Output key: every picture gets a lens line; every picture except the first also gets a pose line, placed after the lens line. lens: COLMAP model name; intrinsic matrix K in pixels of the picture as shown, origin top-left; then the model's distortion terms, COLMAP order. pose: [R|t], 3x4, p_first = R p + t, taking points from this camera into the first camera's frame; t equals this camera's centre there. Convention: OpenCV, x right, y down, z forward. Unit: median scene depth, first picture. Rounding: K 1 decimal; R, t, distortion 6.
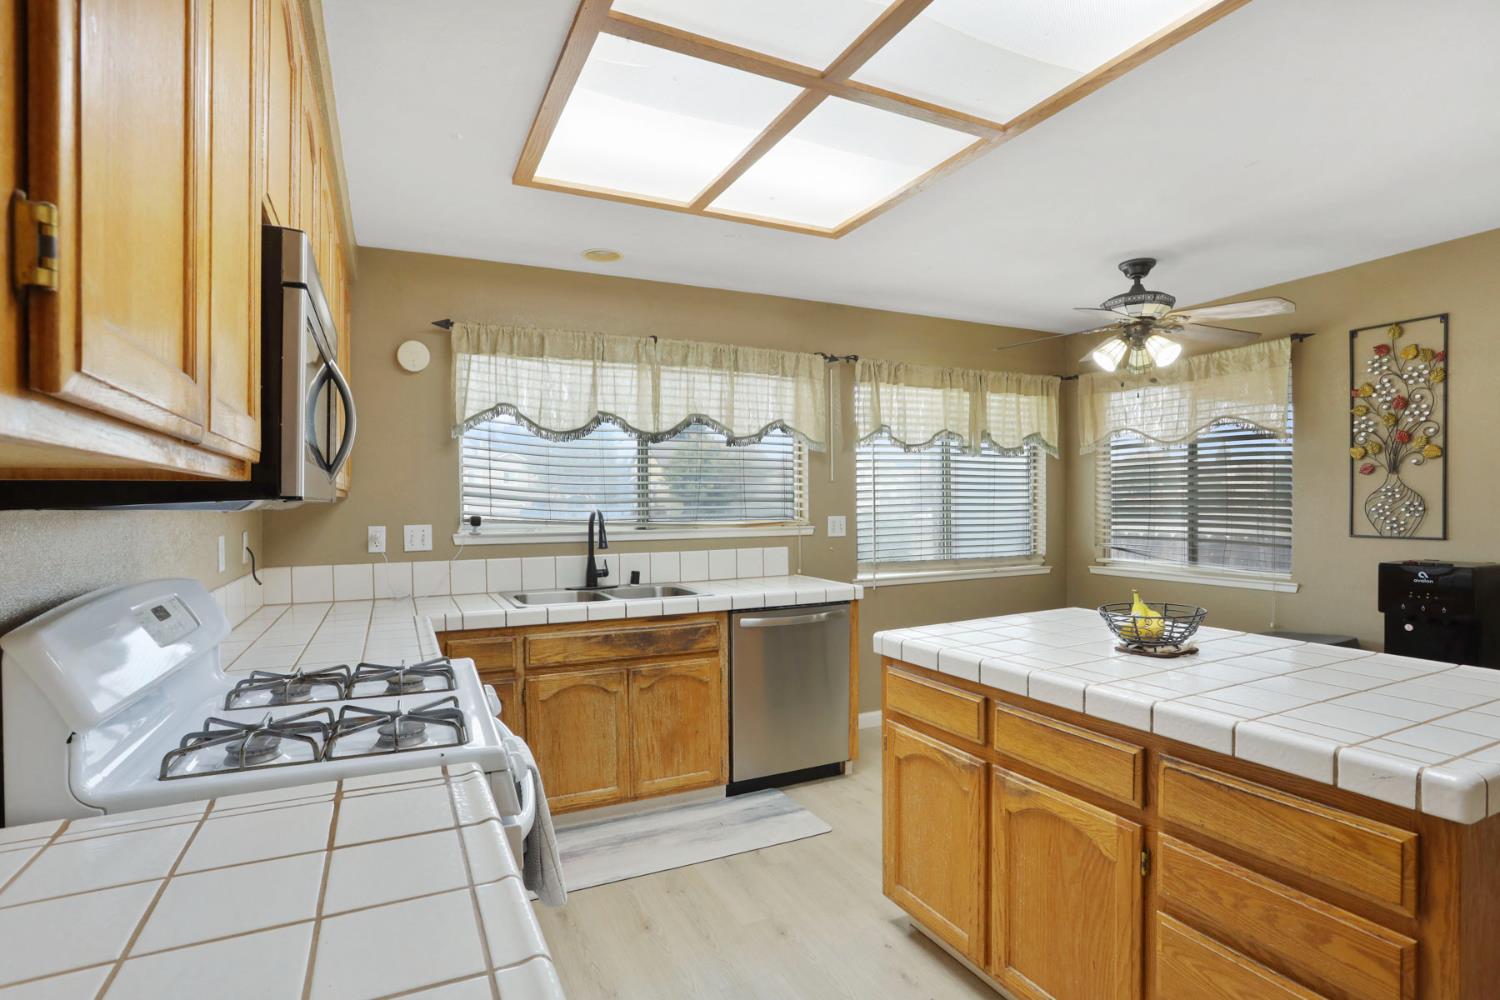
lens RADIAL K [[740.8, 0, 748.8], [0, 740.8, 514.4], [0, 0, 1]] dist [-0.072095, 0.035789]
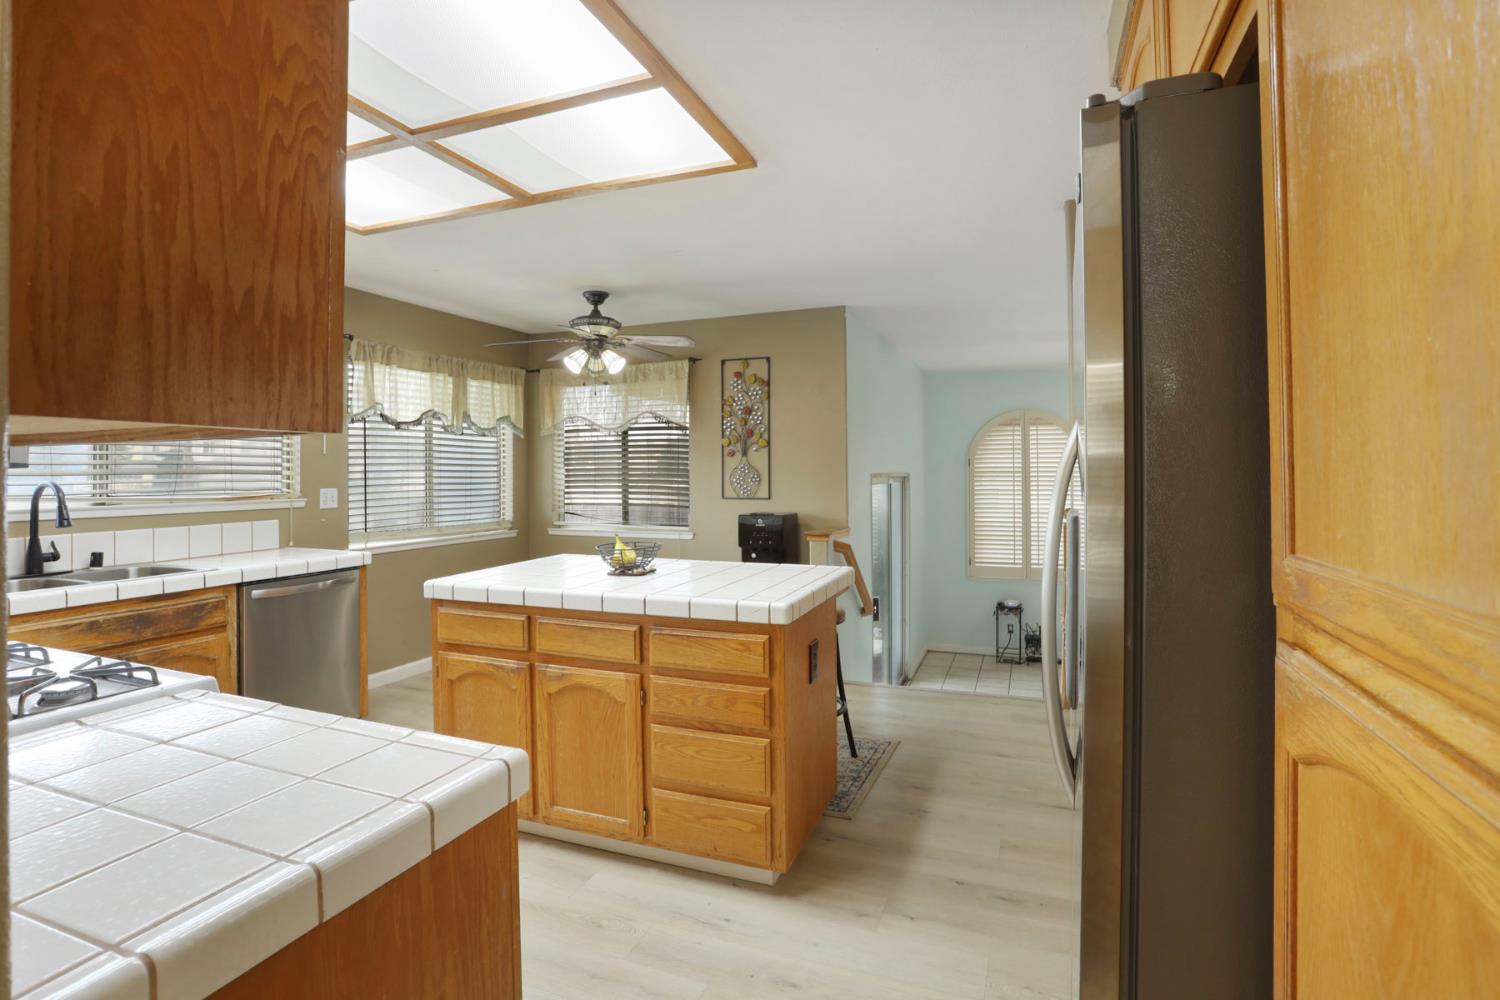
lens RADIAL K [[726.1, 0, 747.5], [0, 726.1, 476.6], [0, 0, 1]] dist [-0.000113, -0.000040]
pose [[0.732148, 0.000009, 0.681145, -0.160074], [0.011528, 0.999857, -0.012405, 0.005660], [-0.681048, 0.016934, 0.732043, -0.148507]]
